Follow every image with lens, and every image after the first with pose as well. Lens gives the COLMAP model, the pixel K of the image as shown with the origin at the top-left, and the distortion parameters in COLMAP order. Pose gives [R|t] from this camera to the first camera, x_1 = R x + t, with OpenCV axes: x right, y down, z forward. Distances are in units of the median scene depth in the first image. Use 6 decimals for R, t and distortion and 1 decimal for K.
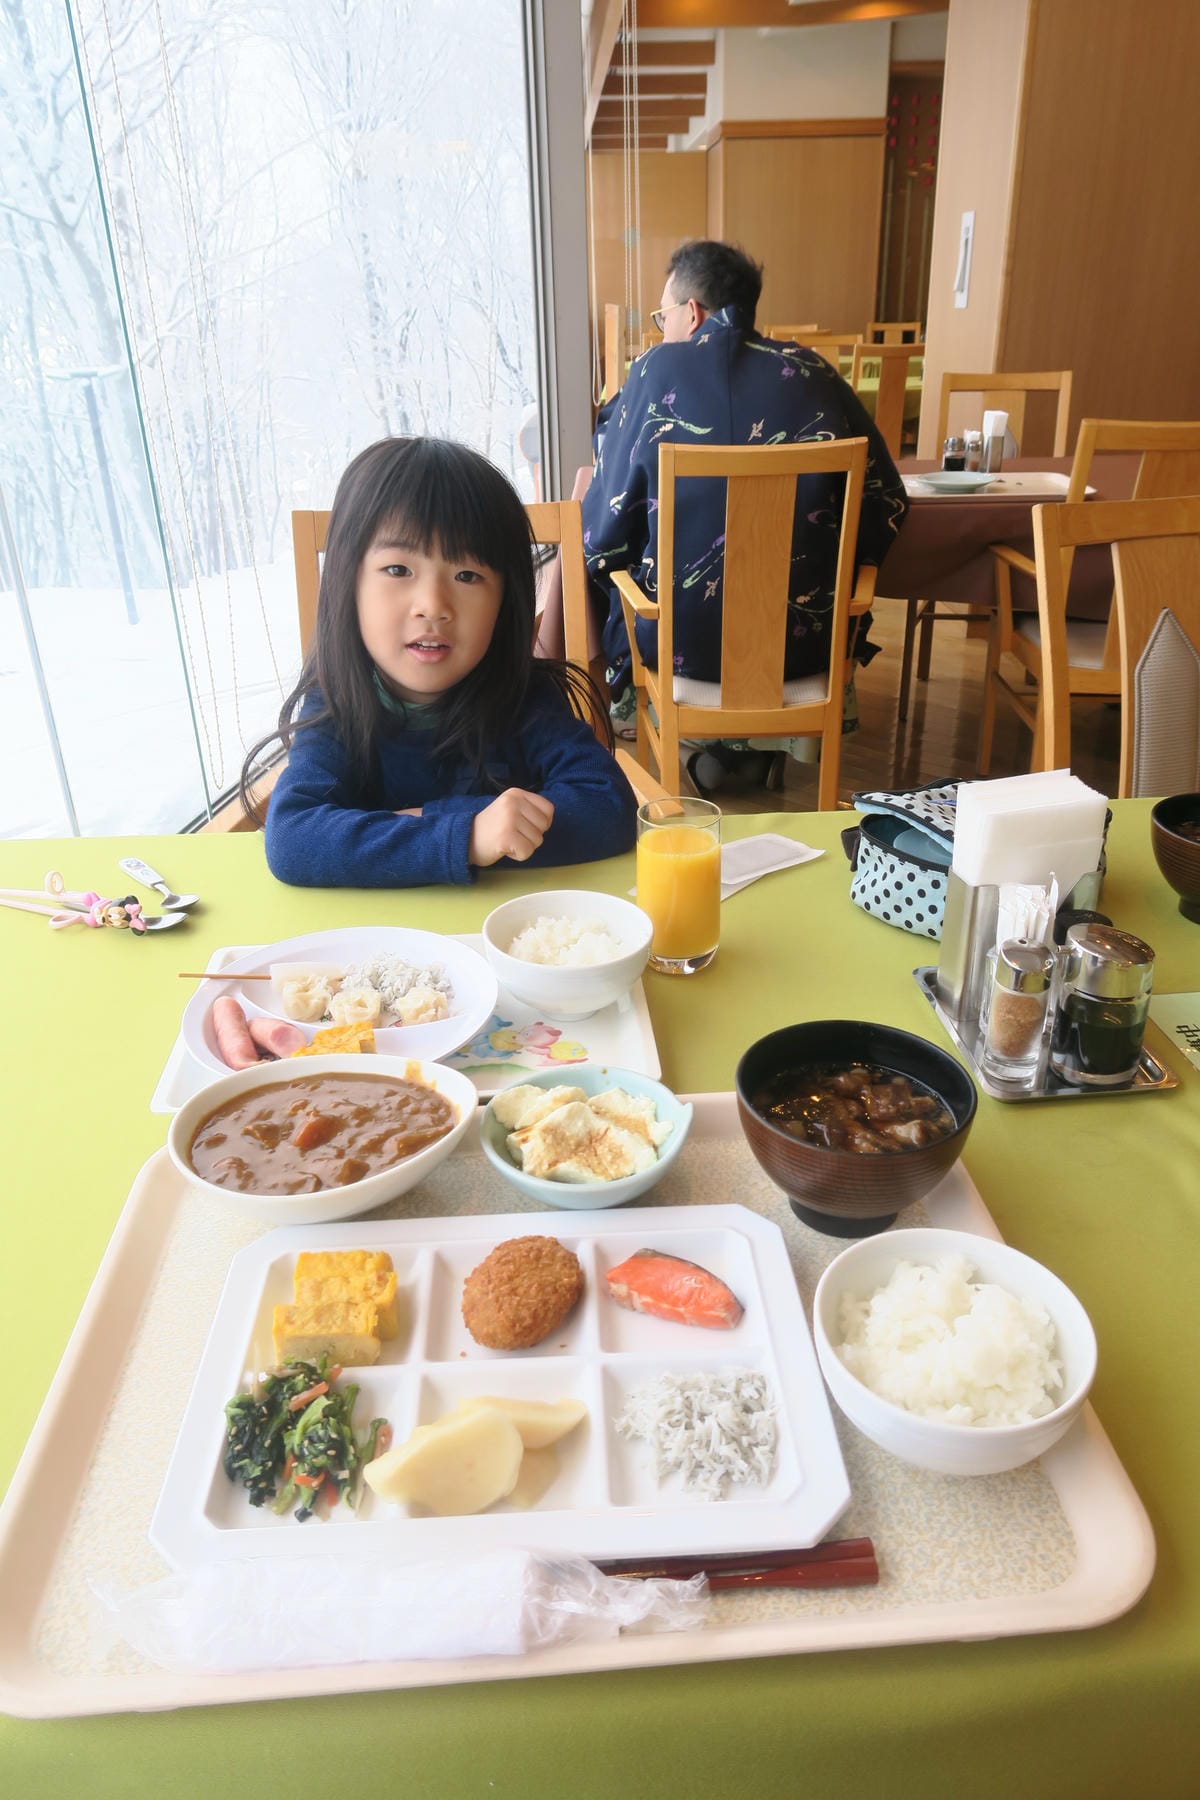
lens RADIAL K [[1264.0, 0, 600.0], [0, 1264.0, 900.0], [0, 0, 1]] dist [0.088183, 0.002257]
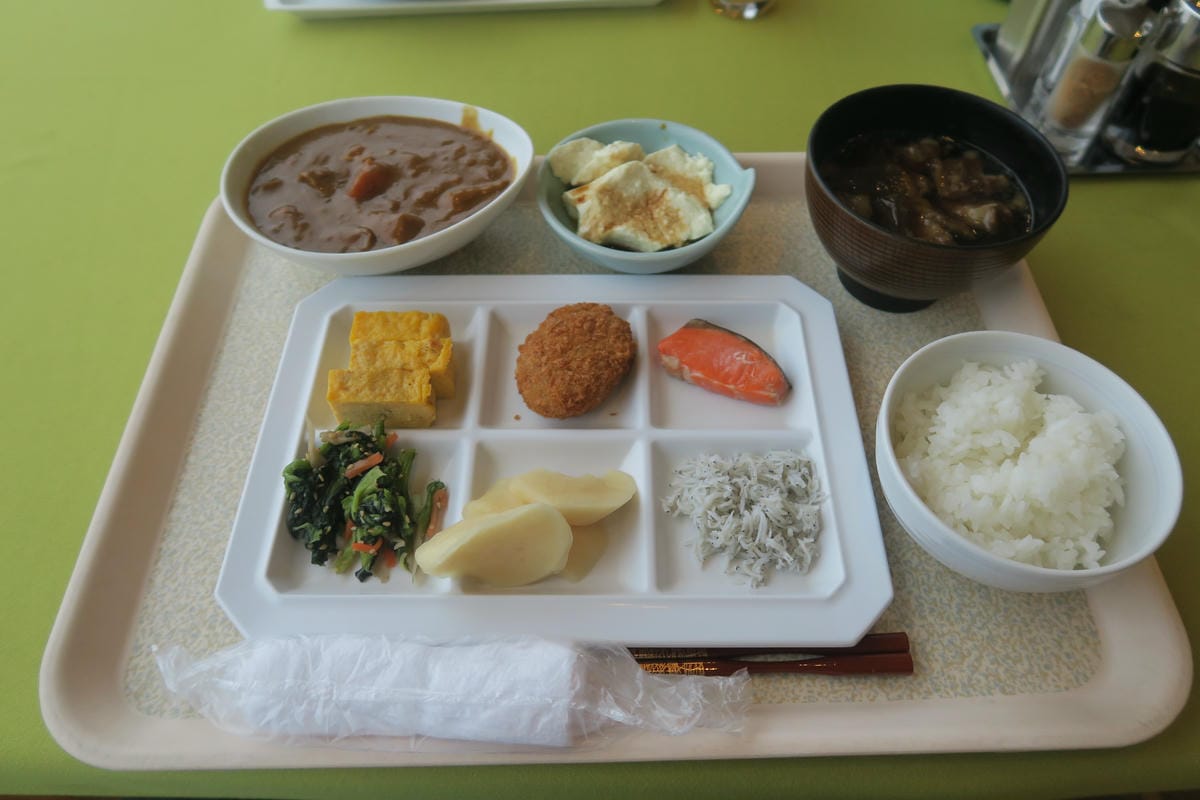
lens RADIAL K [[811.1, 0, 600.0], [0, 811.1, 400.0], [0, 0, 1]] dist [-0.015872, 0.000806]
pose [[0.998404, 0.052714, -0.020250, -0.028492], [-0.036237, 0.873098, 0.486196, 0.021496], [0.043310, -0.484686, 0.873615, 0.450762]]
